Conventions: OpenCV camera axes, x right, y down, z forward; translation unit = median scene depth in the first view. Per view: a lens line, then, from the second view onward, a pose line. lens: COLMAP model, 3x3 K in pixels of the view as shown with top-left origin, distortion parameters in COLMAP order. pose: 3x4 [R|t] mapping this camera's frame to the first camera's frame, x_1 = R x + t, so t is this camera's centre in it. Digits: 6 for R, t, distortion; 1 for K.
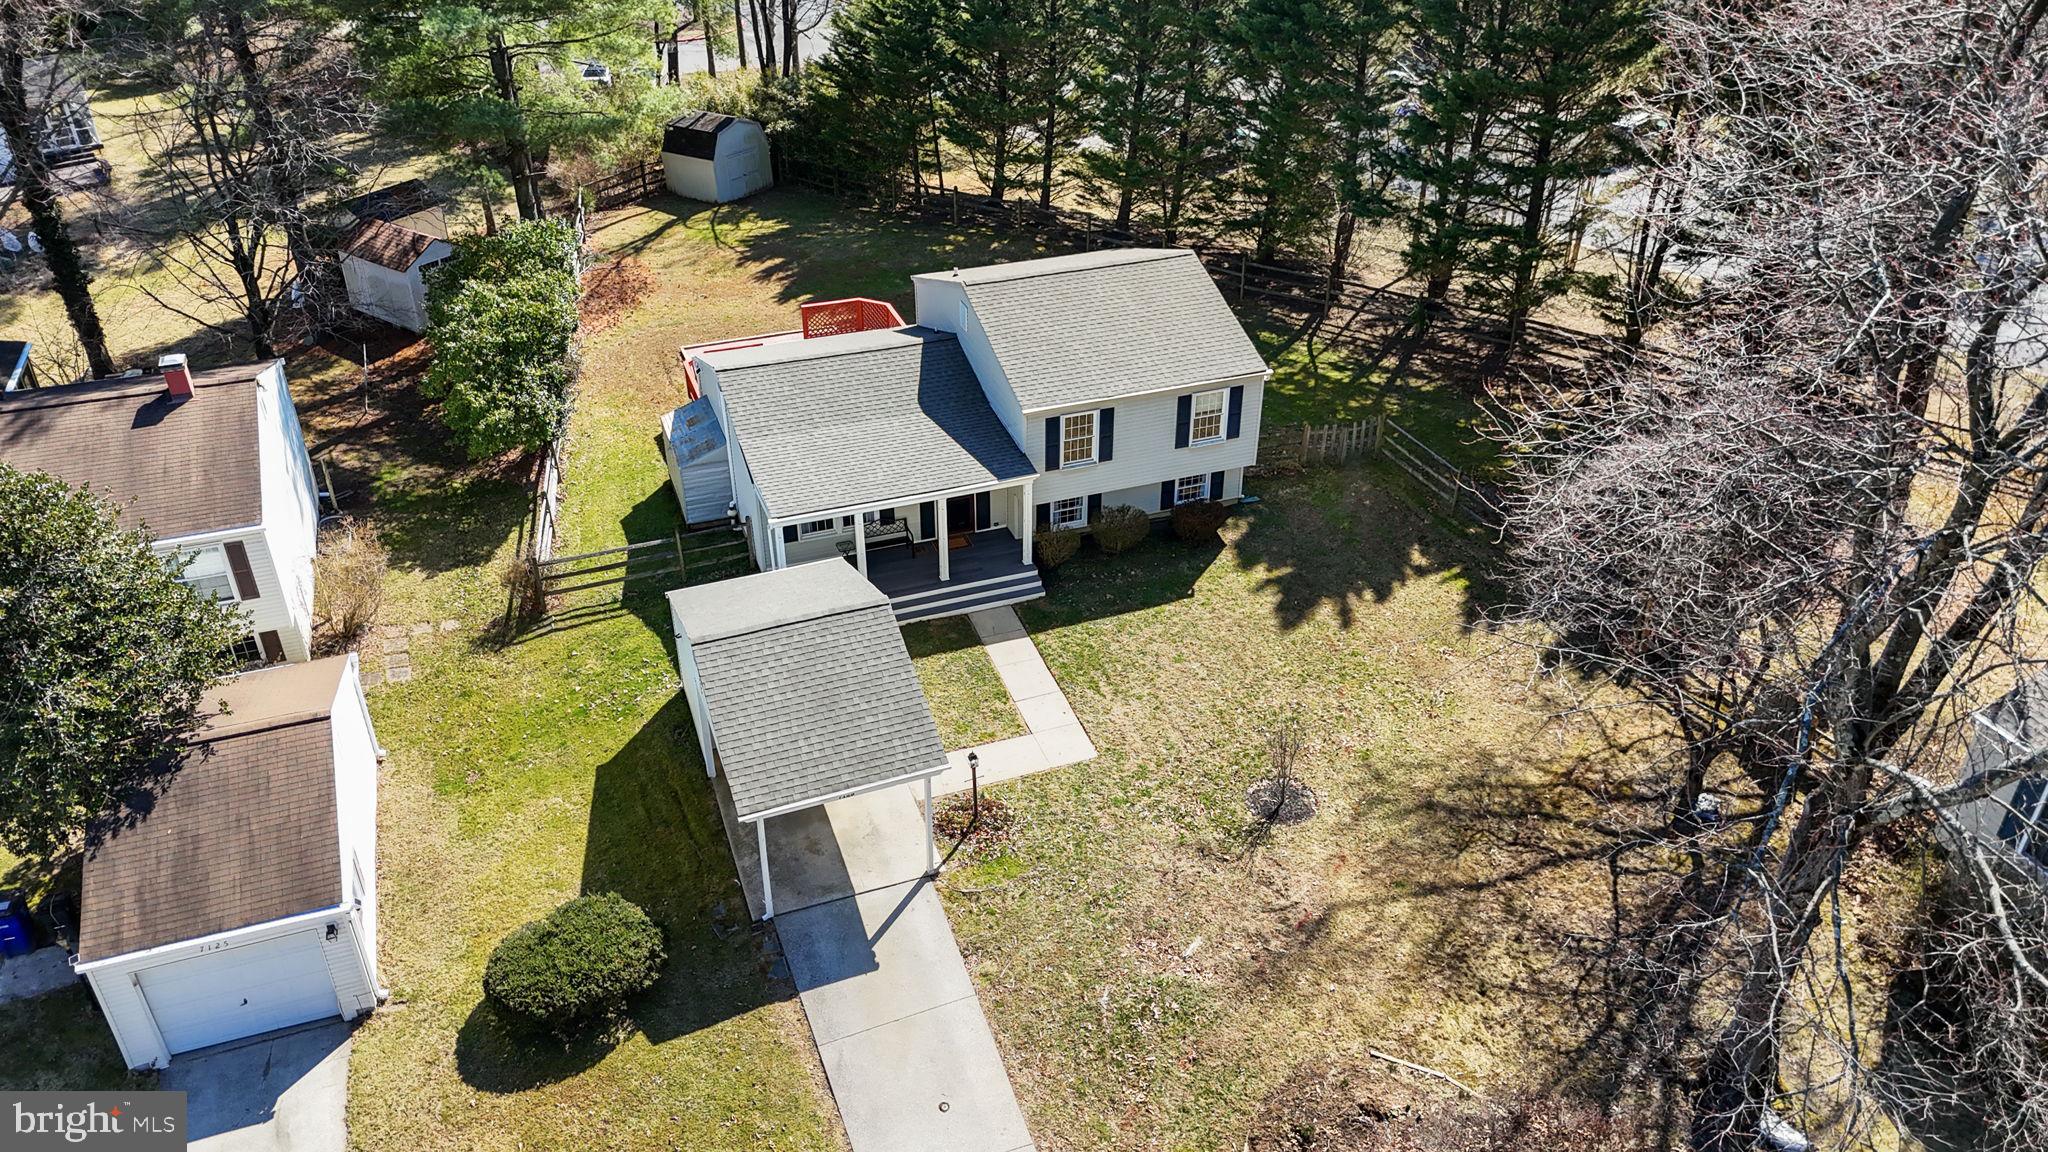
lens RADIAL K [[1527.5, 0, 1031.5], [0, 1527.5, 574.4], [0, 0, 1]] dist [0.065826, -0.077944]
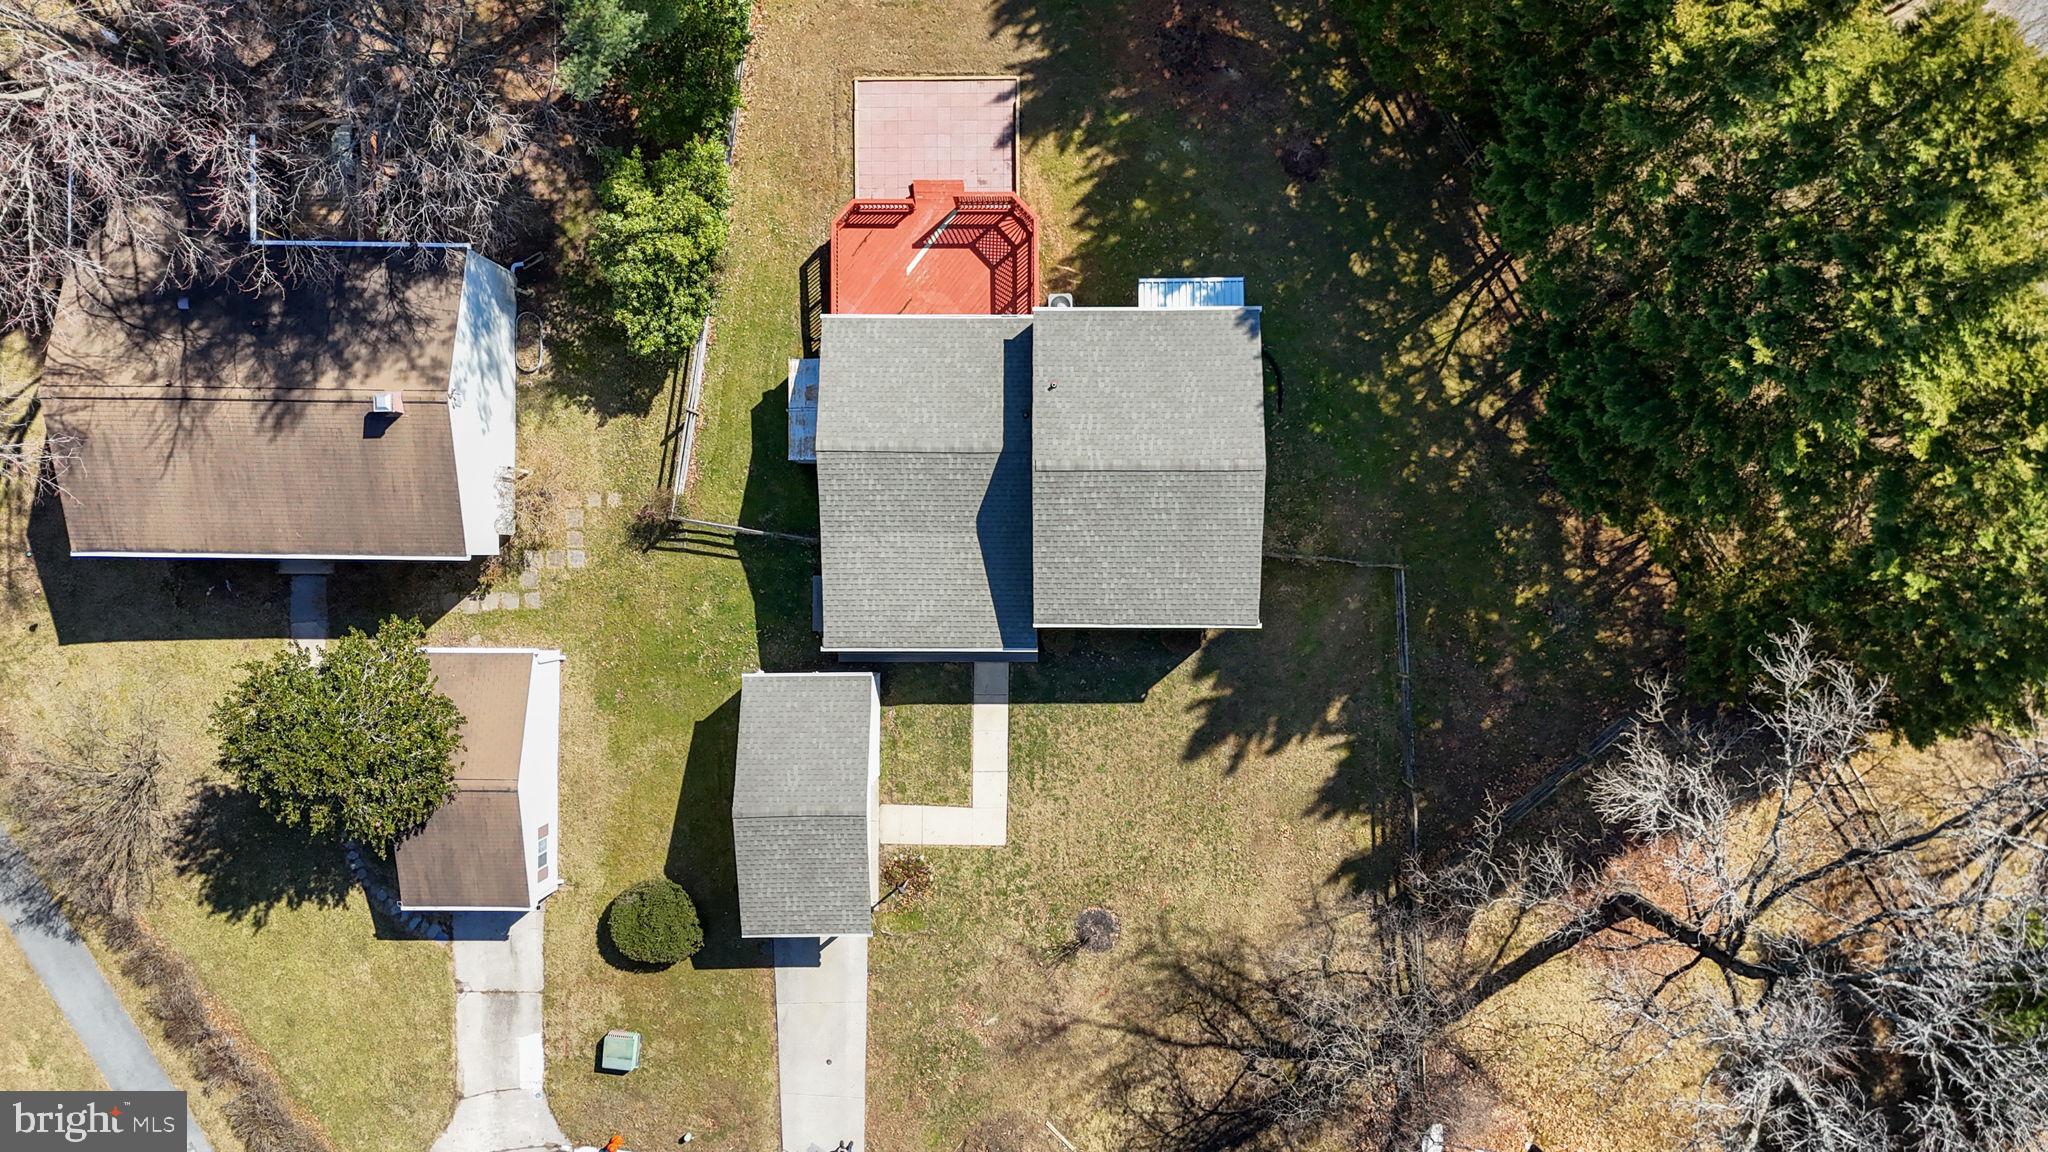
lens RADIAL K [[1418.1, 0, 1024.0], [0, 1418.1, 576.0], [0, 0, 1]] dist [-0.000966, -0.001379]
pose [[0.937445, 0.348094, -0.005238, -0.022305], [-0.182543, 0.504304, 0.844012, -1.132400], [0.296437, -0.790258, 0.536299, 0.445913]]
